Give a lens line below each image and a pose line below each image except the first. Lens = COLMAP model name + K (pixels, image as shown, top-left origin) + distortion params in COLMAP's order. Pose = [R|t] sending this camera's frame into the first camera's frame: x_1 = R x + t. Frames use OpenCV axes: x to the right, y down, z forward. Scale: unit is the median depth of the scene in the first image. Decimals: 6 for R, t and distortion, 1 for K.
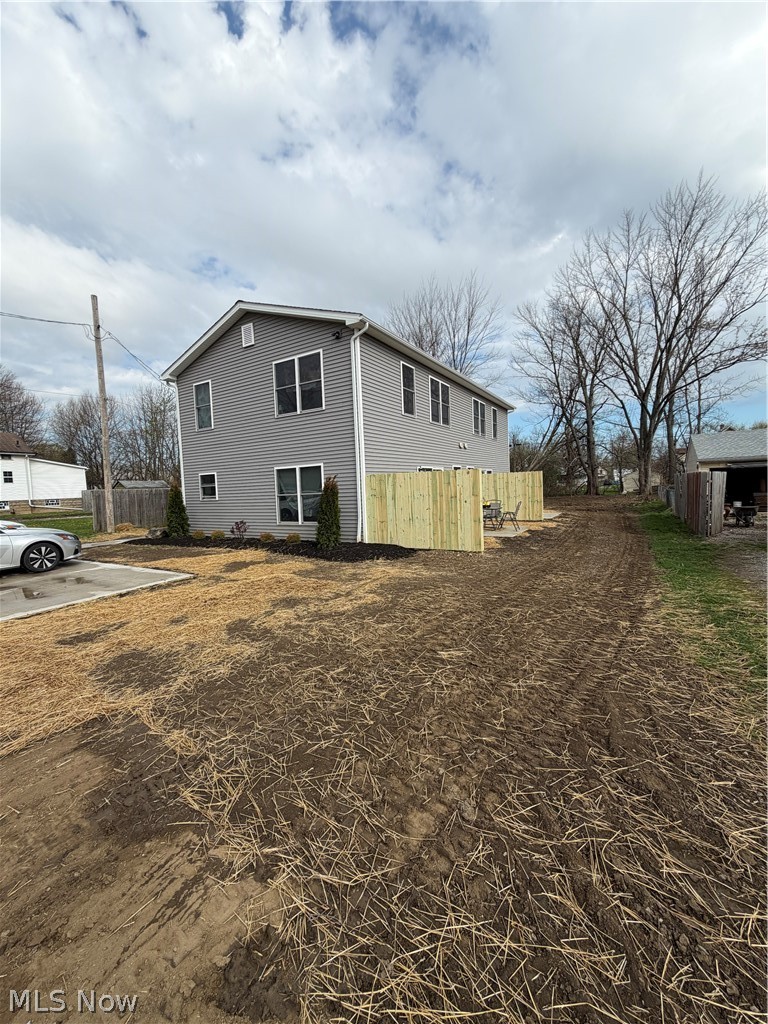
lens RADIAL K [[409.3, 0, 382.8], [0, 409.3, 515.9], [0, 0, 1]] dist [-0.003577, -0.001073]
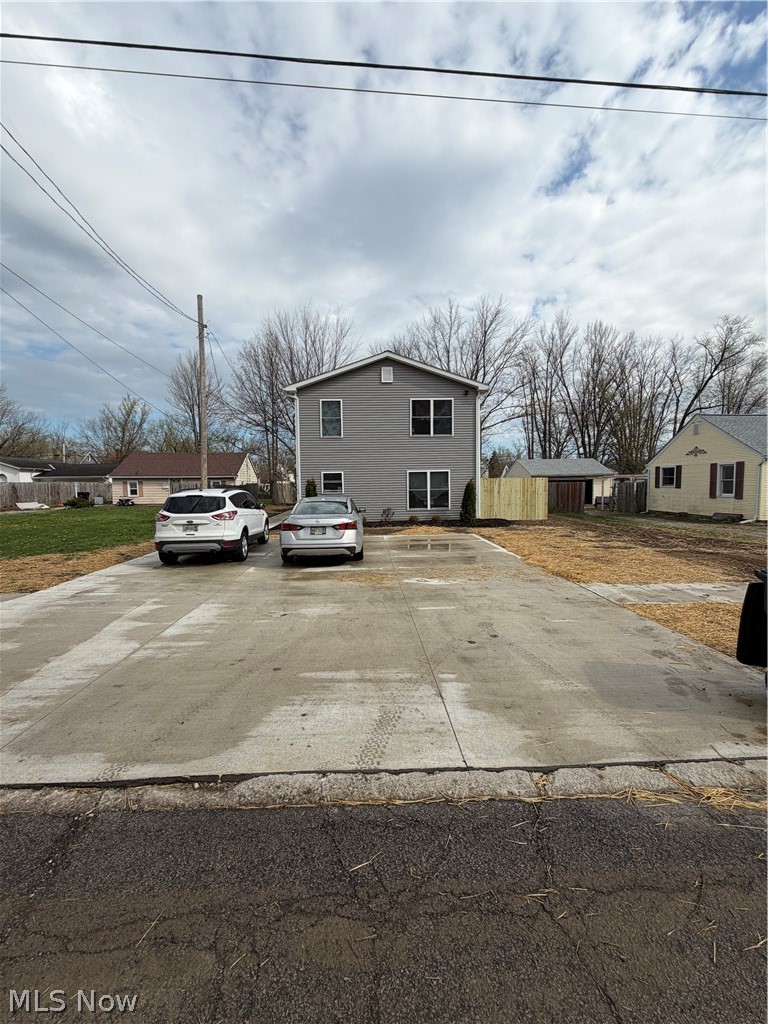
lens RADIAL K [[409.3, 0, 385.2], [0, 409.3, 504.3], [0, 0, 1]] dist [-0.003577, -0.001073]
pose [[0.822541, -0.015458, 0.568496, -1.194294], [0.022772, 0.999724, -0.005765, 0.005938], [-0.568250, 0.017688, 0.822666, -0.138017]]
